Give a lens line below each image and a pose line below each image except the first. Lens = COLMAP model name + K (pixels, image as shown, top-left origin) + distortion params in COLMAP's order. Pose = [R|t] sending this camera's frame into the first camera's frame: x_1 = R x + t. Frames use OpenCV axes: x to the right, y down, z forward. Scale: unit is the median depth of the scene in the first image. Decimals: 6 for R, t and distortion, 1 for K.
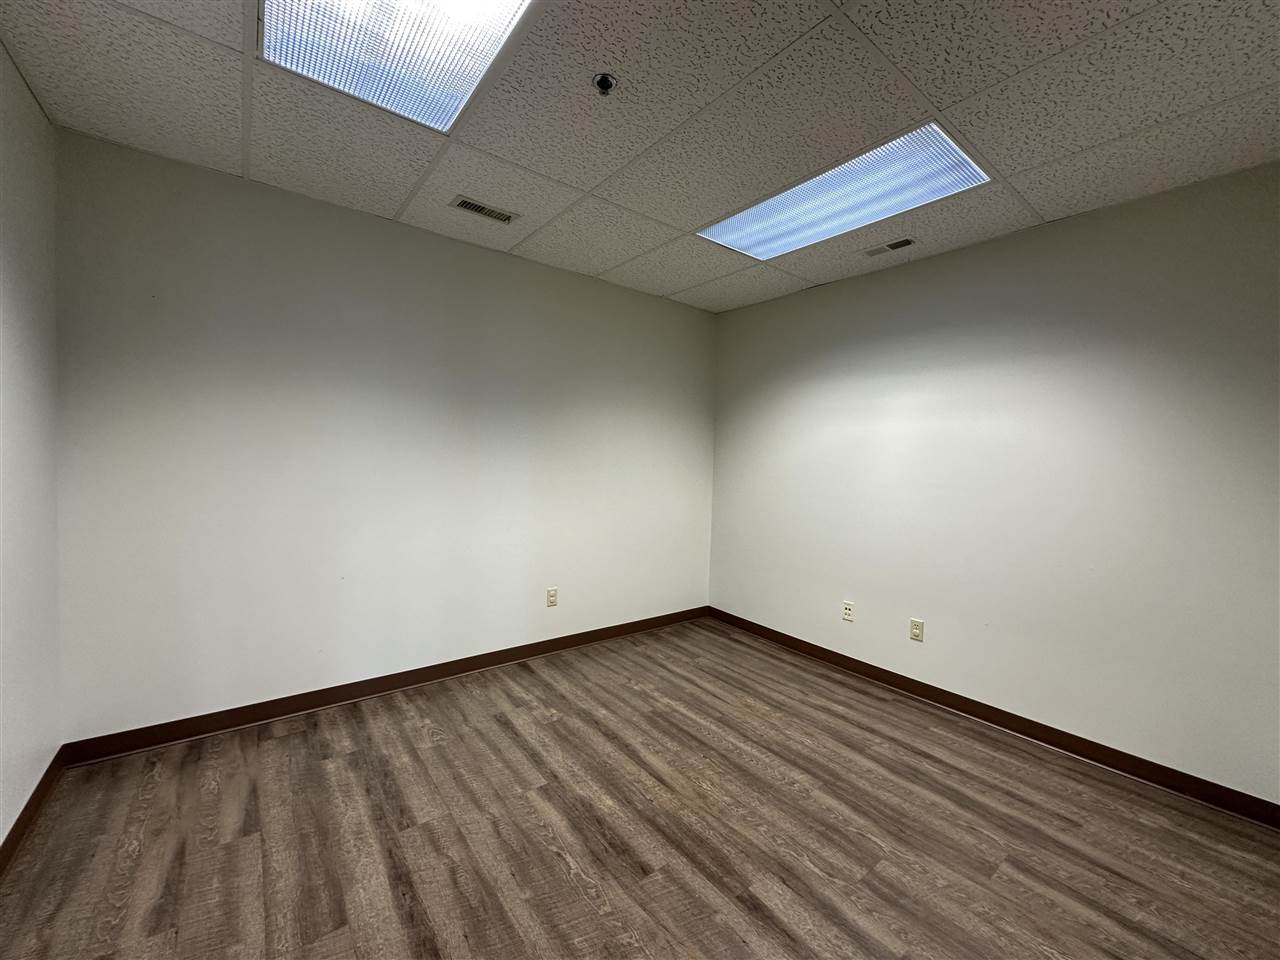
lens RADIAL K [[510.0, 0, 644.7], [0, 510.0, 469.2], [0, 0, 1]] dist [-0.002506, 0.000683]
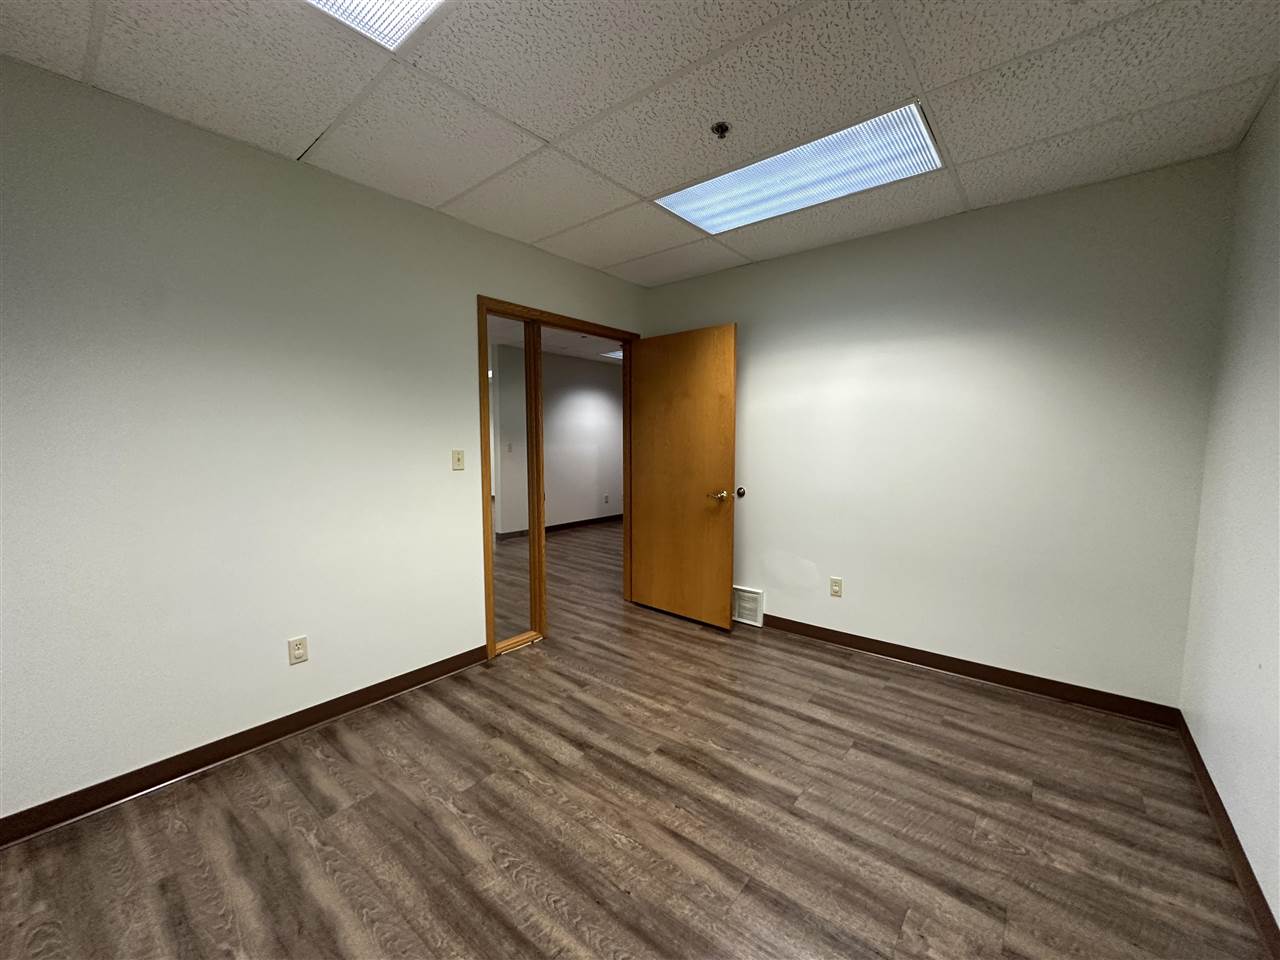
lens RADIAL K [[510.0, 0, 646.5], [0, 510.0, 486.3], [0, 0, 1]] dist [-0.002506, 0.000683]
pose [[-0.974235, -0.009576, -0.225330, 0.298477], [-0.034147, 0.993843, 0.105403, -0.034786], [0.222933, 0.110381, -0.968564, 1.915540]]
